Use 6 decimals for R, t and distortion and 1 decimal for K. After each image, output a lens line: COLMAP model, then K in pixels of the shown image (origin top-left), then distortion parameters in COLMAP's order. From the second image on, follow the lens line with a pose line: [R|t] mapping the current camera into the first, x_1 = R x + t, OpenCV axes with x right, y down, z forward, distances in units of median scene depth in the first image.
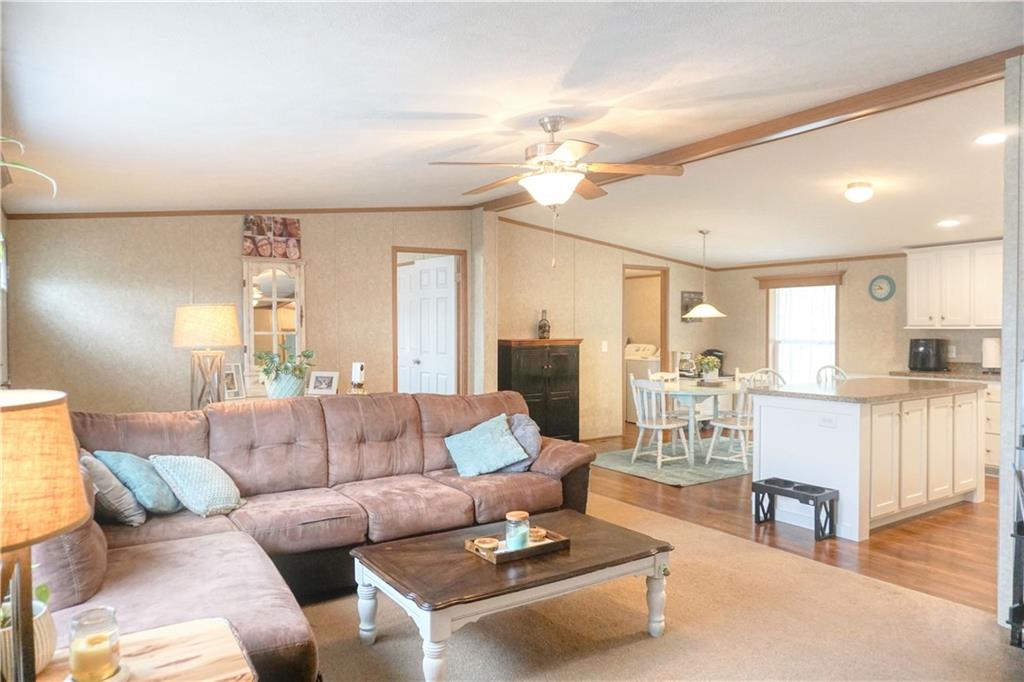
lens RADIAL K [[682.7, 0, 512.0], [0, 682.7, 341.0], [0, 0, 1]] dist [-0.042885, 0.001300]
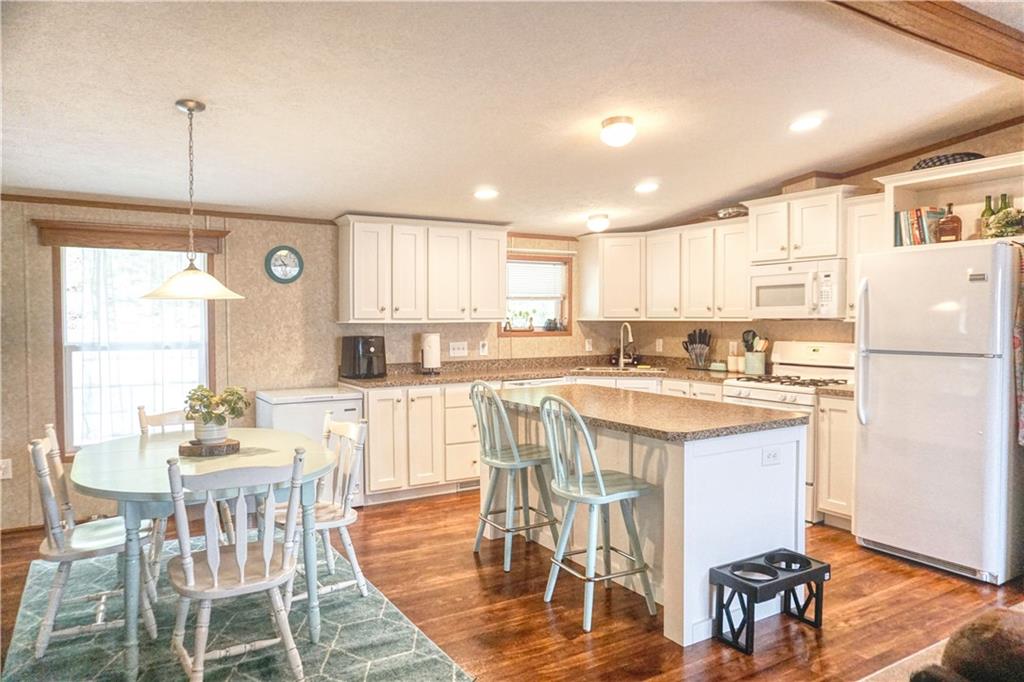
lens RADIAL K [[692.0, 0, 512.0], [0, 692.0, 341.0], [0, 0, 1]] dist [-0.006974, -0.001097]
pose [[0.034112, -0.027399, 0.999042, -0.148243], [0.019094, 0.999460, 0.026758, -0.013528], [-0.999236, 0.018163, 0.034617, 0.702031]]
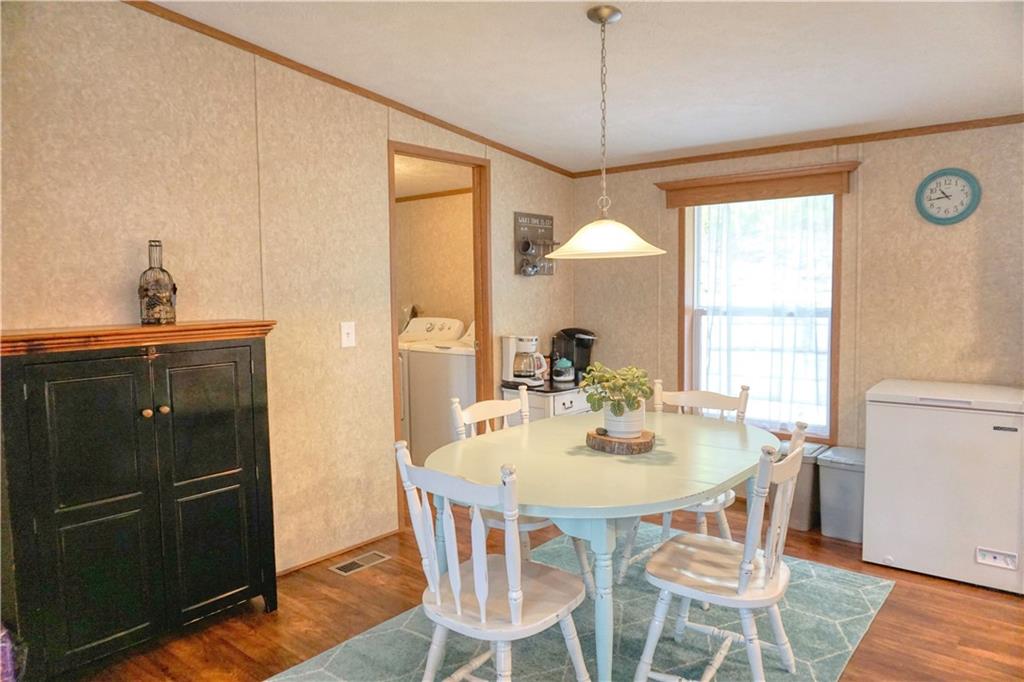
lens RADIAL K [[682.7, 0, 512.0], [0, 682.7, 341.0], [0, 0, 1]] dist [-0.042885, 0.001300]
pose [[0.957131, -0.035418, 0.287481, 0.118333], [0.018649, 0.997972, 0.060862, -0.011944], [-0.289054, -0.052891, 0.955851, 0.604514]]
